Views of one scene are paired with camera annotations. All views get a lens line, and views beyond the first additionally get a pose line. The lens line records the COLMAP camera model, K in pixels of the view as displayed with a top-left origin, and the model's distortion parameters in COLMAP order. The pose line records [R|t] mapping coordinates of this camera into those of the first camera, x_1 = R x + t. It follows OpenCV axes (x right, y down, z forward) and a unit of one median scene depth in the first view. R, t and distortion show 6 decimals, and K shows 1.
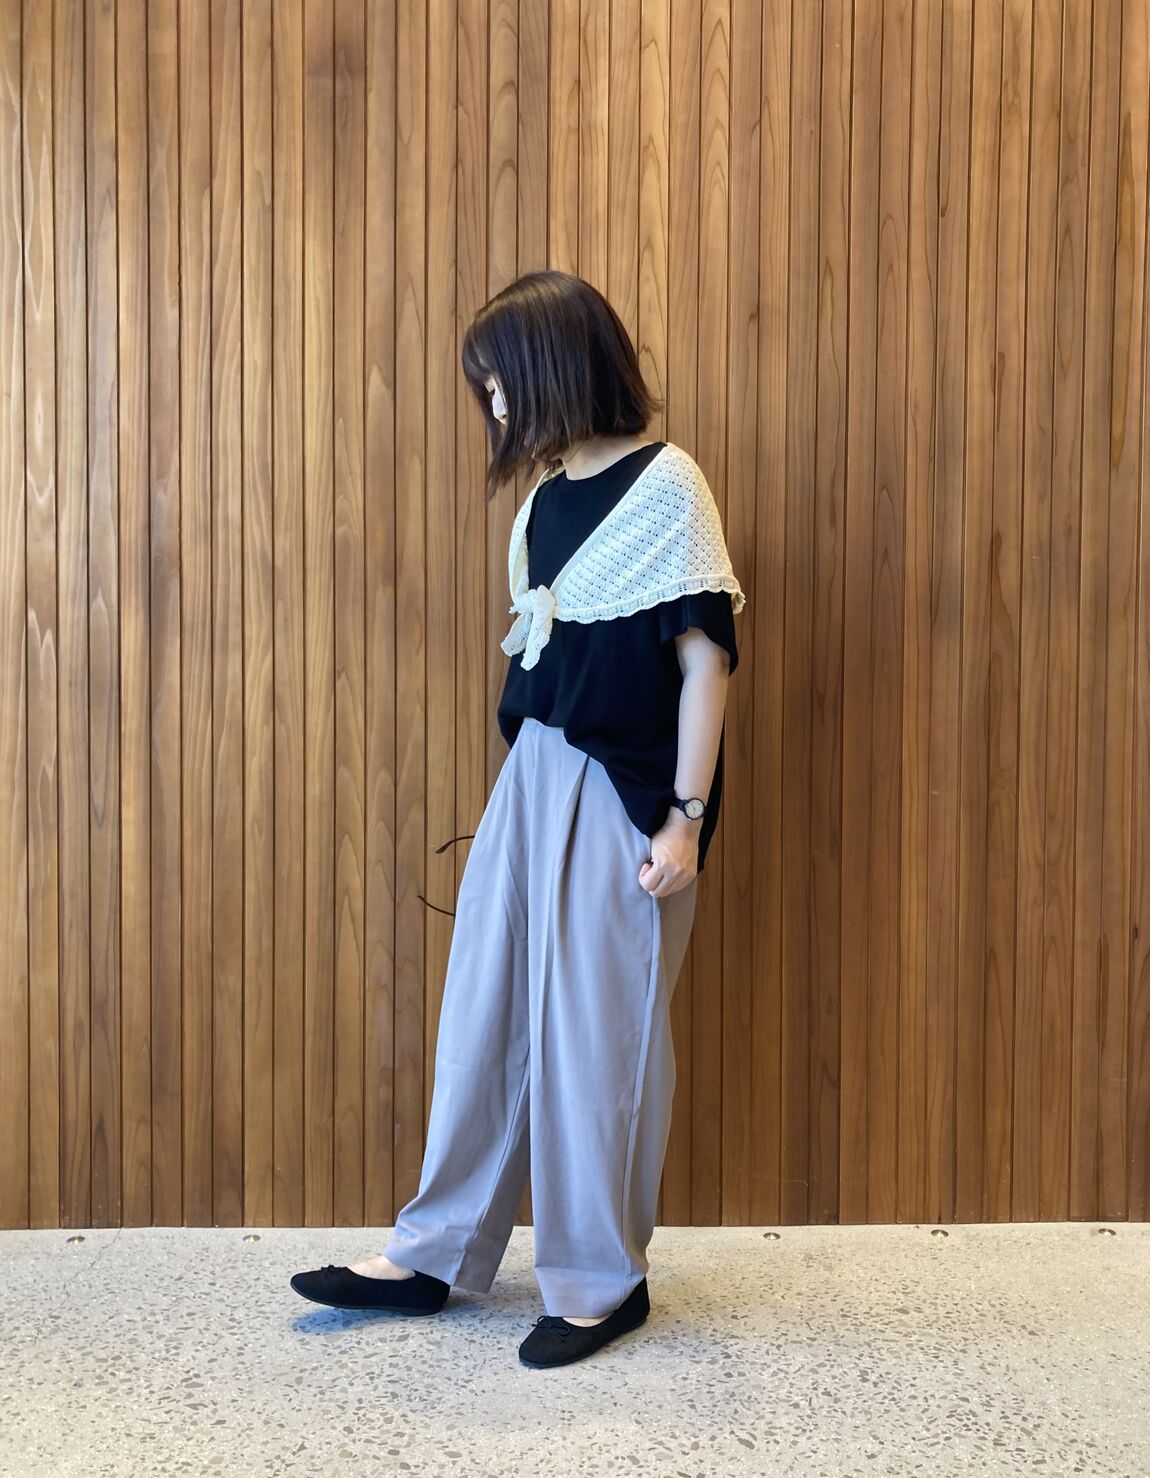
lens RADIAL K [[1357.5, 0, 591.3], [0, 1357.5, 747.1], [0, 0, 1]] dist [-0.011165, 0.060963]
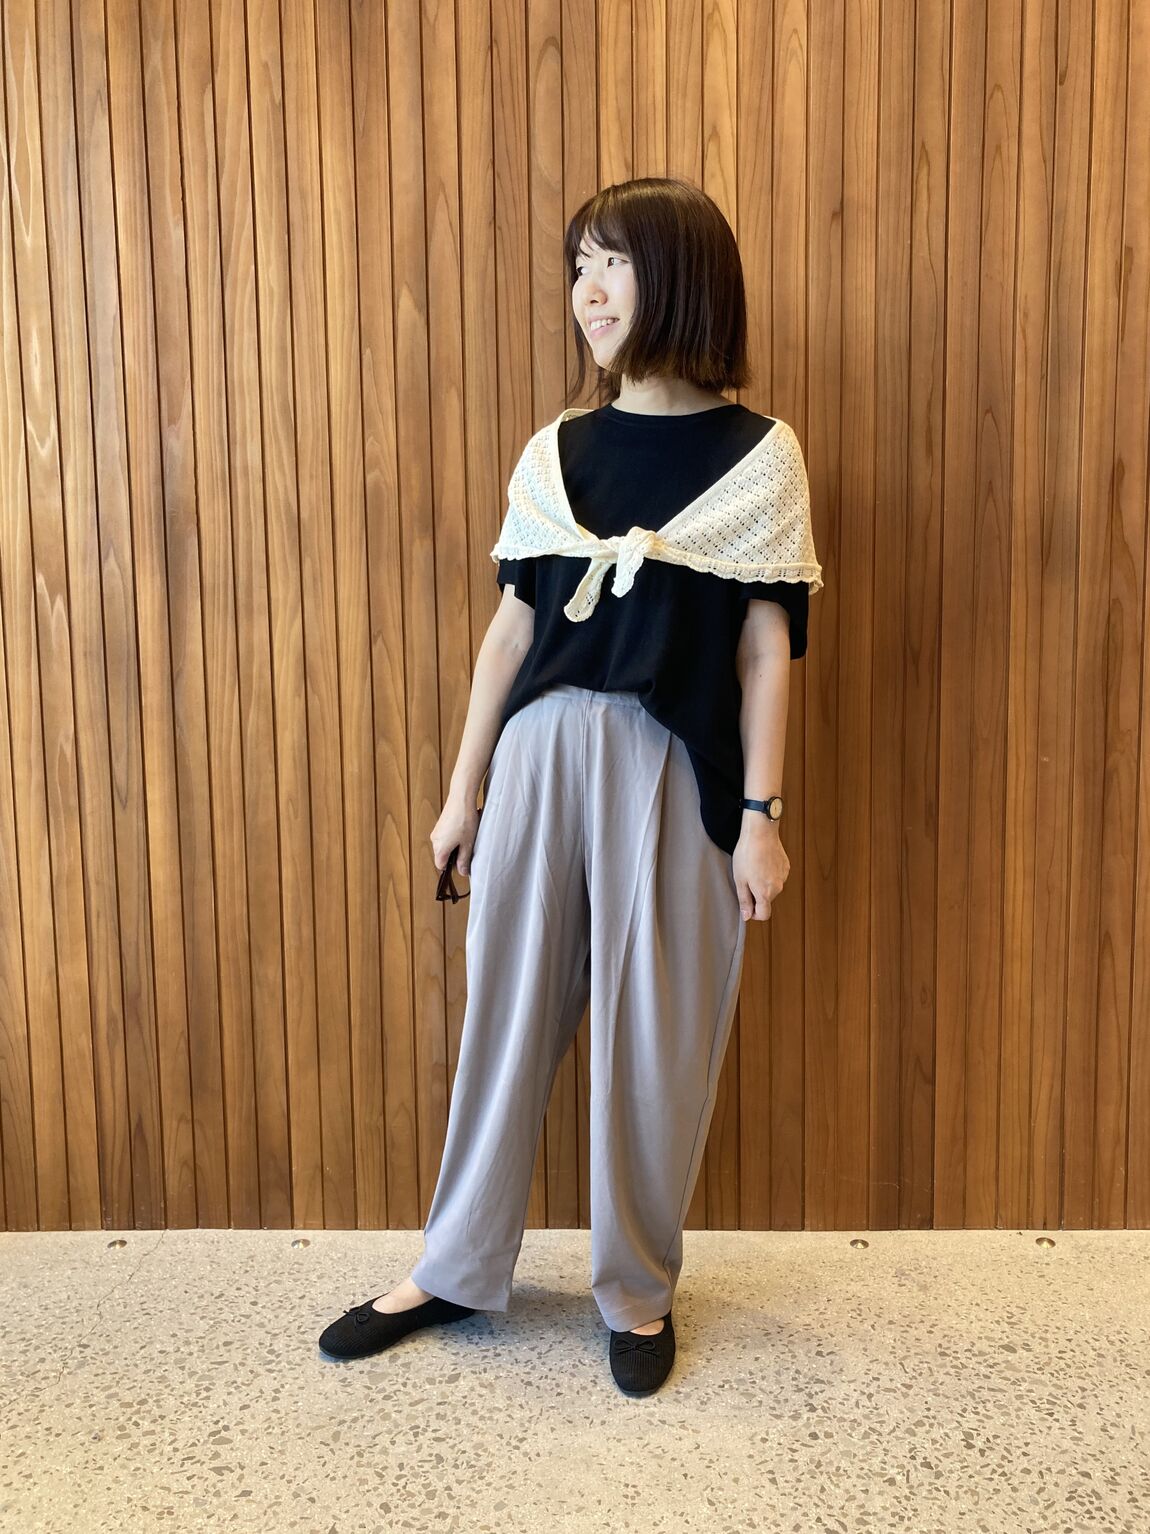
lens RADIAL K [[1296.2, 0, 603.8], [0, 1296.2, 757.3], [0, 0, 1]] dist [0.003405, 0.027342]
pose [[0.998368, -0.012234, -0.055785, 0.013399], [0.016426, 0.997024, 0.075316, -0.037662], [0.054697, -0.076110, 0.995598, 0.142313]]
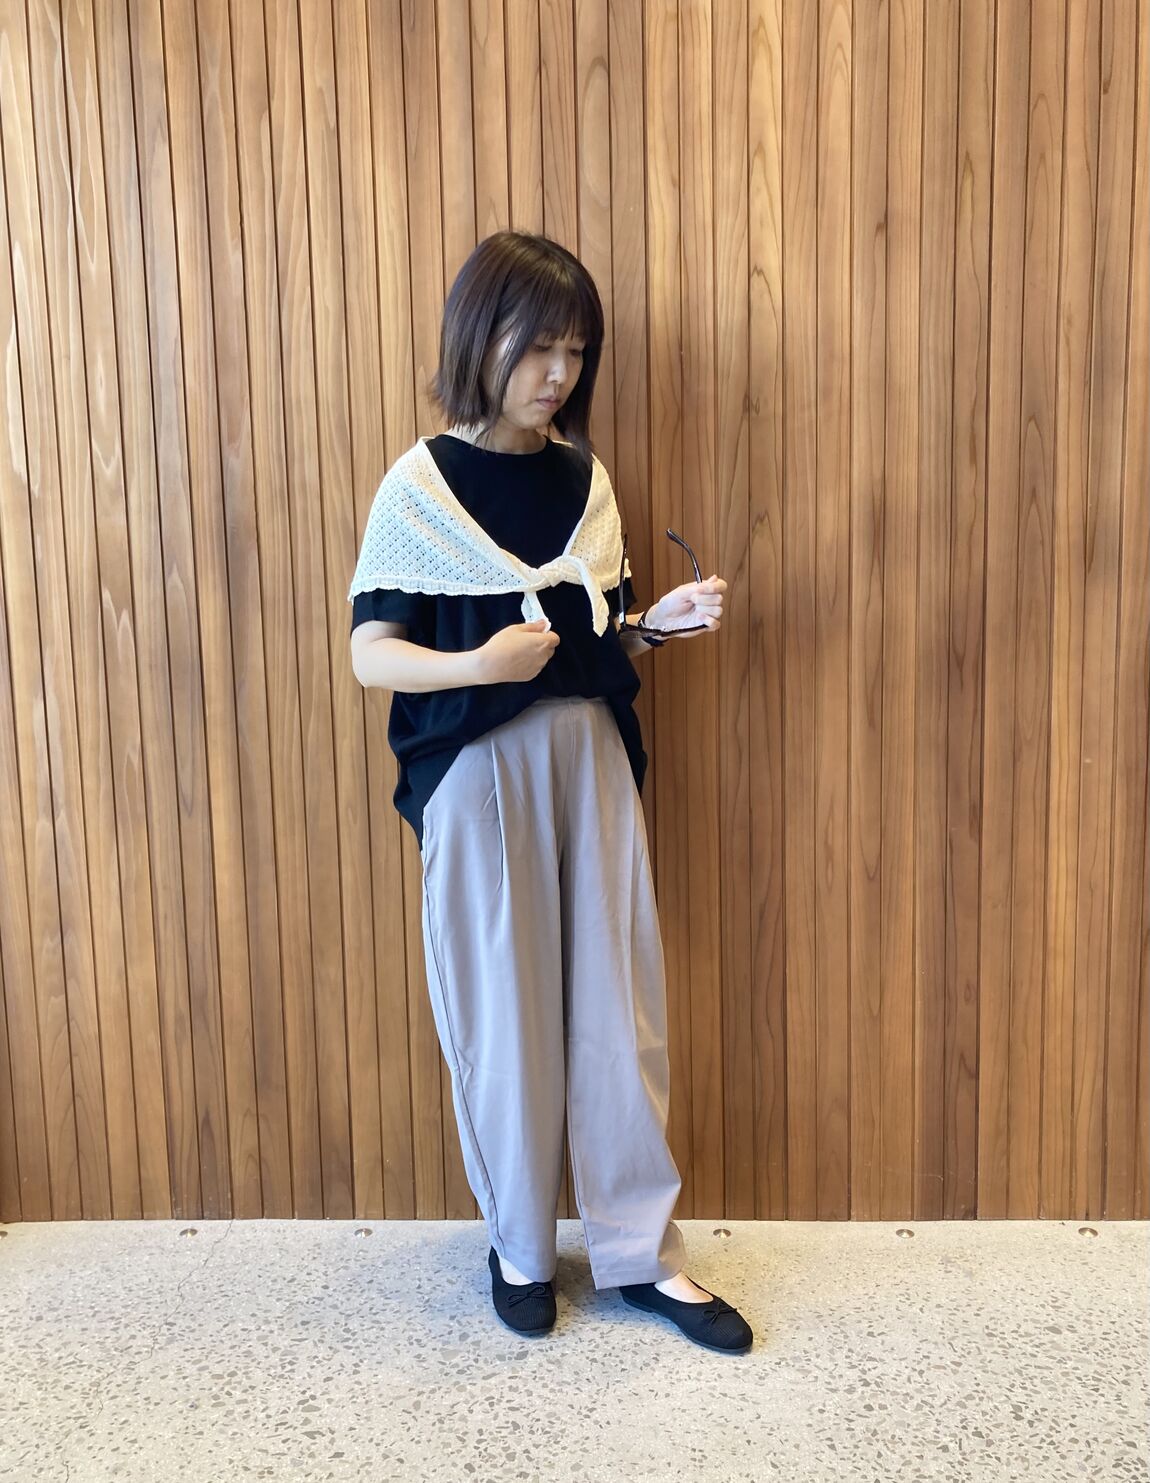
lens RADIAL K [[1359.2, 0, 573.3], [0, 1359.2, 780.8], [0, 0, 1]] dist [-0.009717, 0.061101]
pose [[0.996363, -0.018914, -0.083083, -0.012580], [0.026996, 0.994893, 0.097259, -0.051794], [0.080819, -0.099148, 0.991785, 0.075646]]
